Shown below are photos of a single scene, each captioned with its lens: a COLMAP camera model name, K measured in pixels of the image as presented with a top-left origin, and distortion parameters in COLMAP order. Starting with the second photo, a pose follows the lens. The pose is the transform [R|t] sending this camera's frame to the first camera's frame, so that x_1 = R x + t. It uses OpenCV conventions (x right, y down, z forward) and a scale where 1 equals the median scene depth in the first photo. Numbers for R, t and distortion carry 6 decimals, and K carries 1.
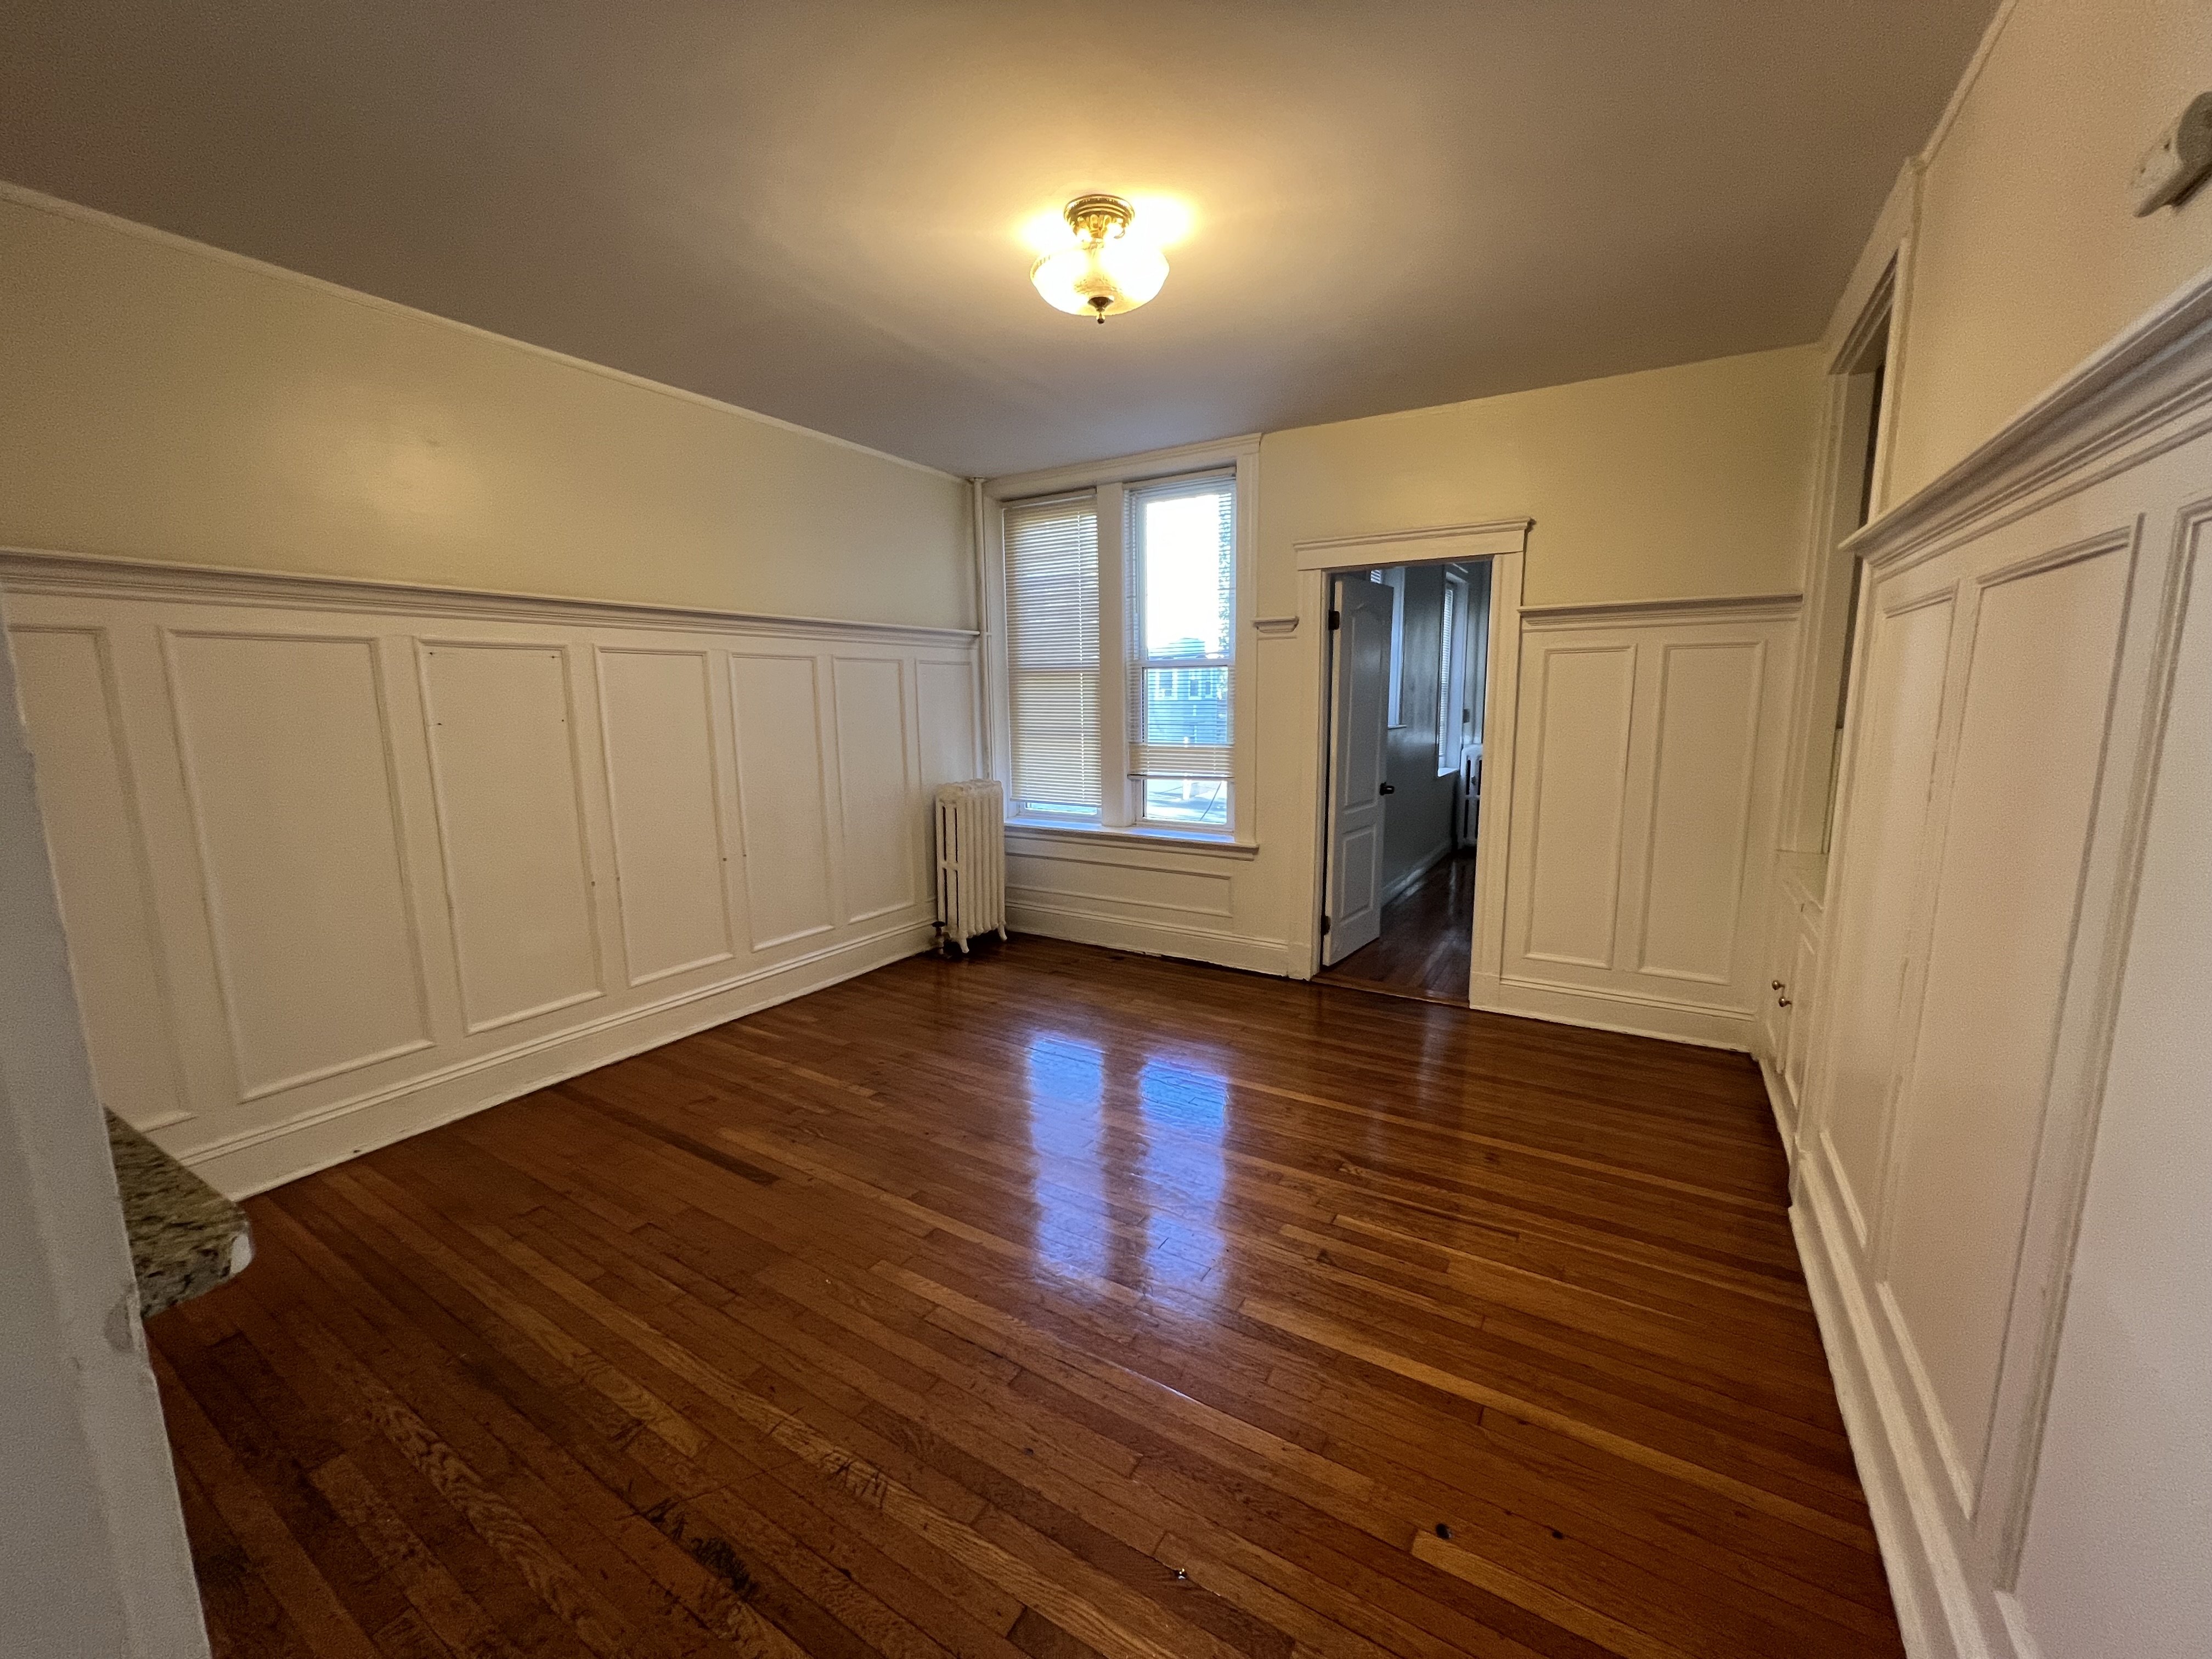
lens RADIAL K [[886.2, 0, 1109.8], [0, 886.2, 834.7], [0, 0, 1]] dist [0.001221, -0.000299]
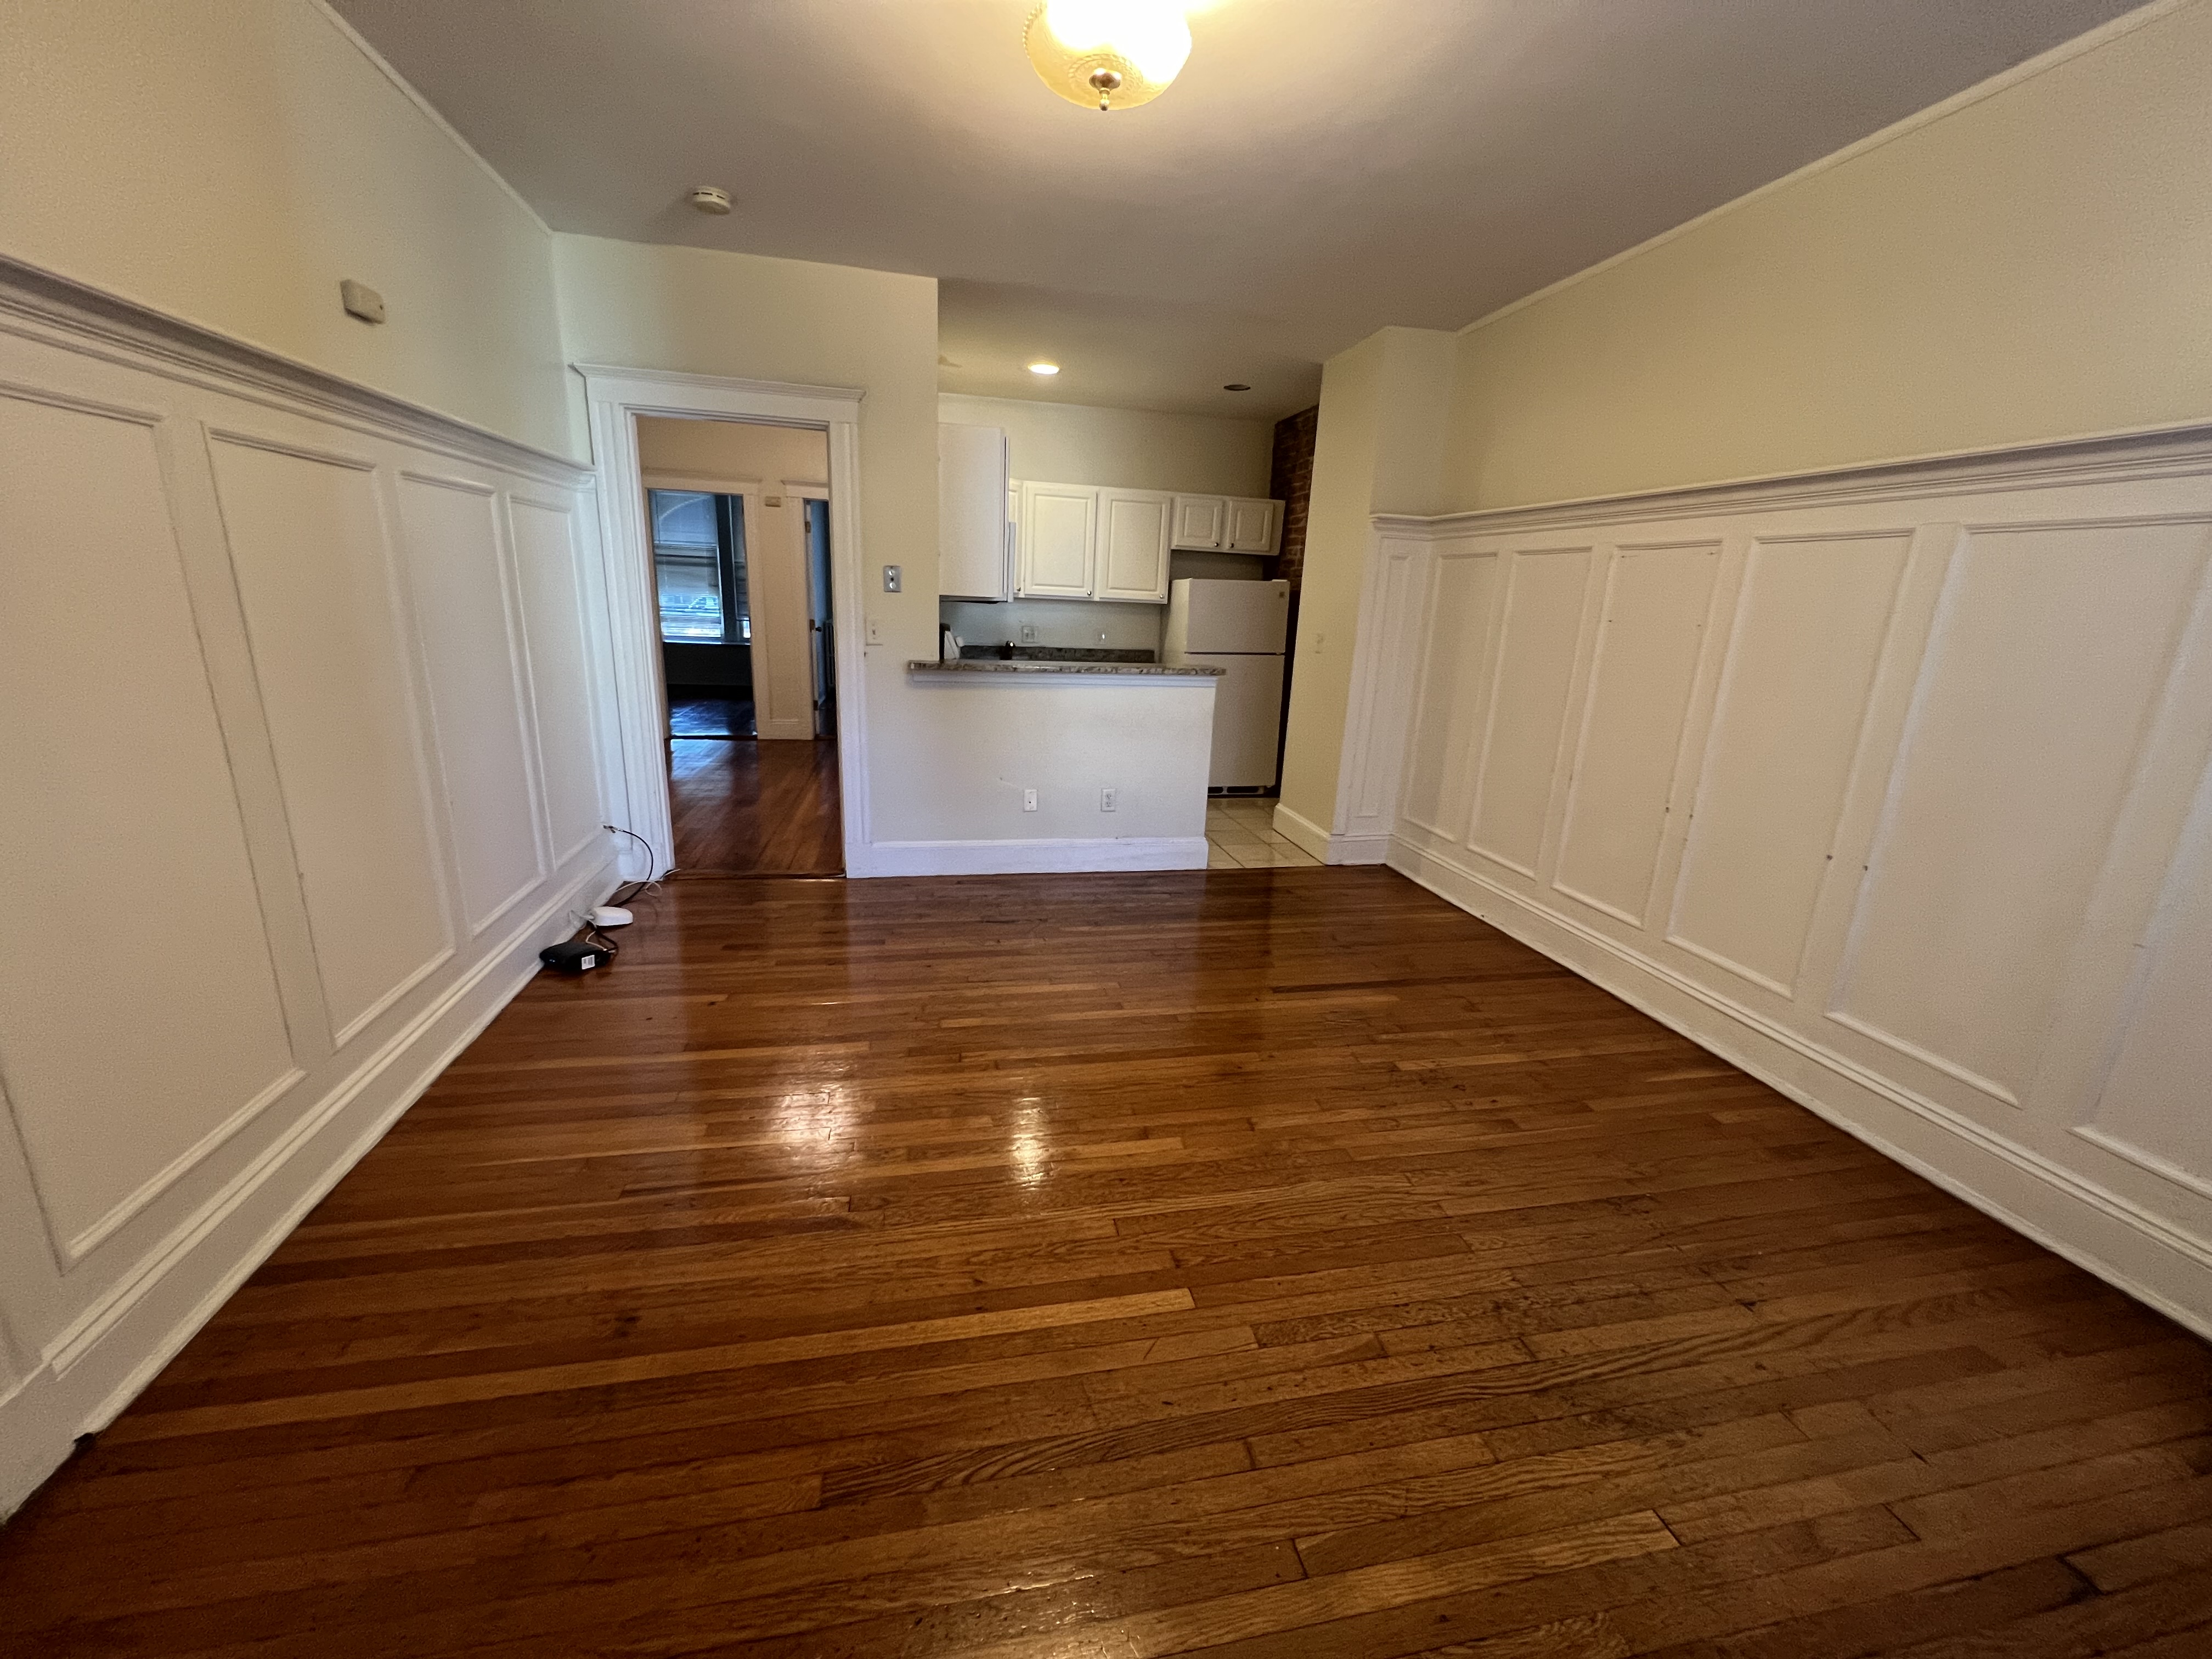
lens RADIAL K [[886.2, 0, 1109.7], [0, 886.2, 834.3], [0, 0, 1]] dist [0.001221, -0.000299]
pose [[-0.725497, 0.159249, -0.669548, 0.465401], [-0.143215, 0.916631, 0.373199, -0.187852], [0.673159, 0.366644, -0.642206, 1.275171]]
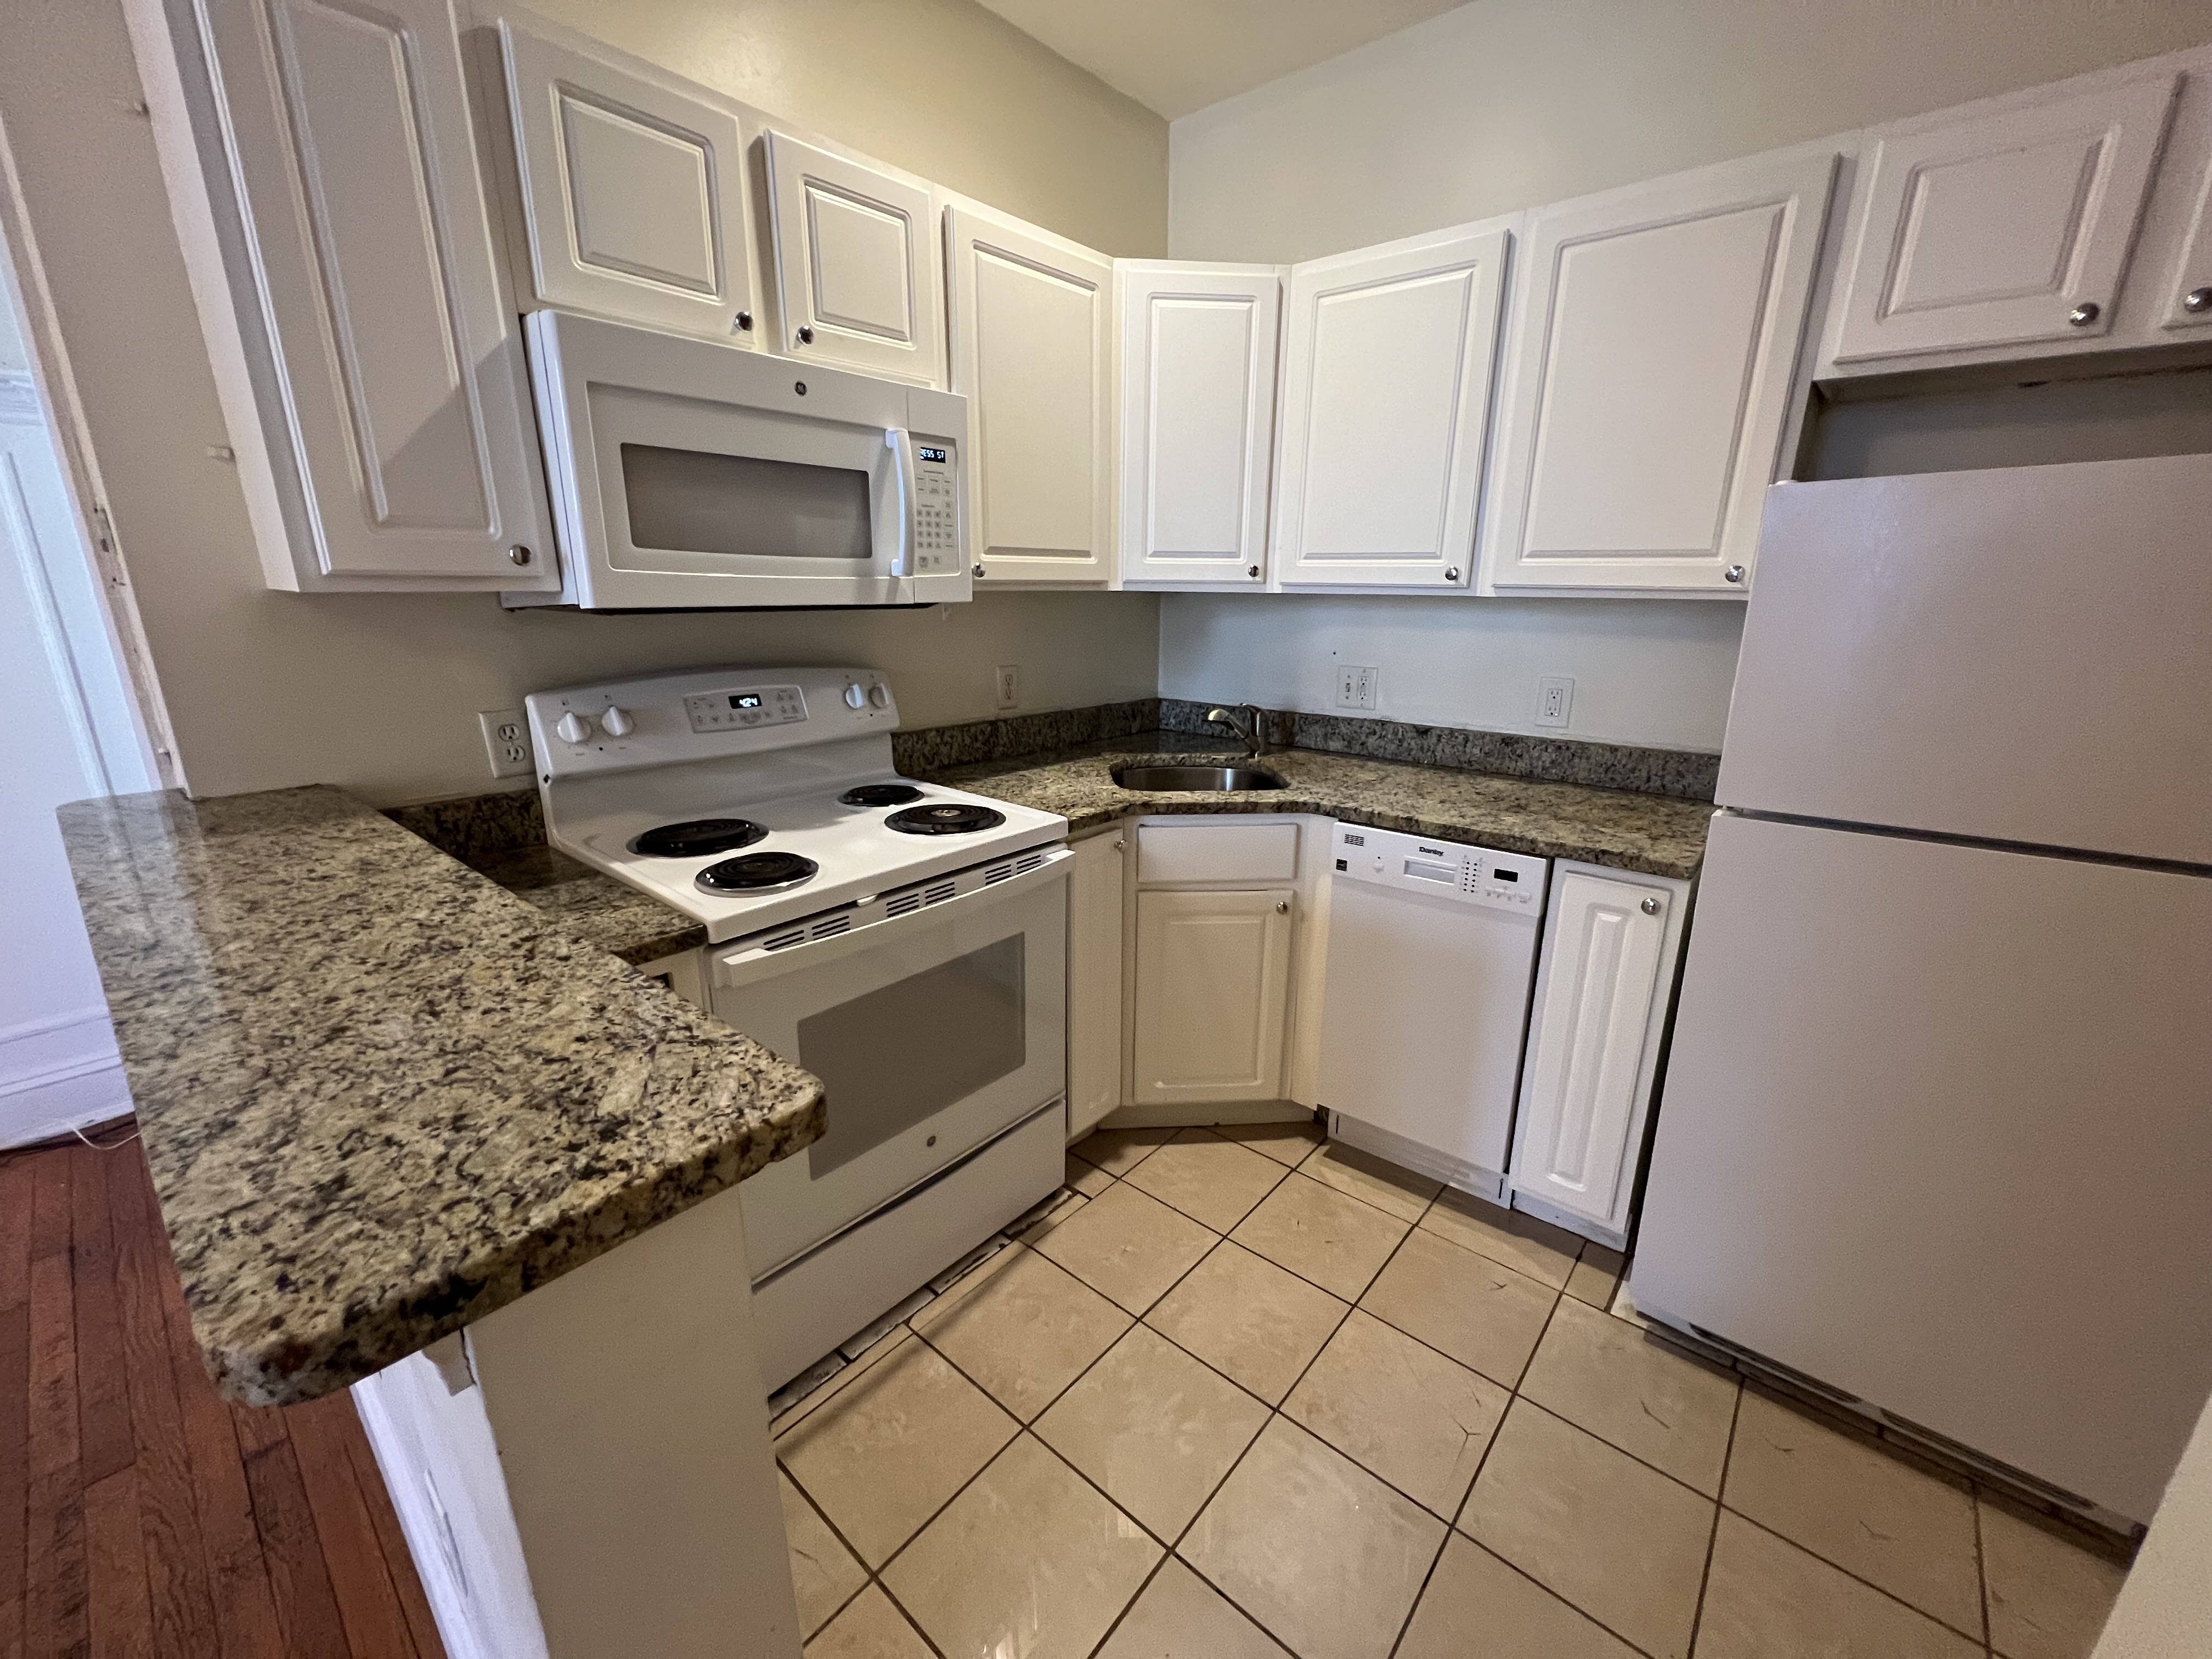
lens RADIAL K [[885.9, 0, 1106.0], [0, 885.9, 837.5], [0, 0, 1]] dist [-0.002392, -0.000397]
pose [[-0.987055, -0.035078, 0.156499, -0.660122], [0.033527, 0.909099, 0.415229, -0.049869], [-0.156838, 0.415101, -0.896154, 0.540702]]
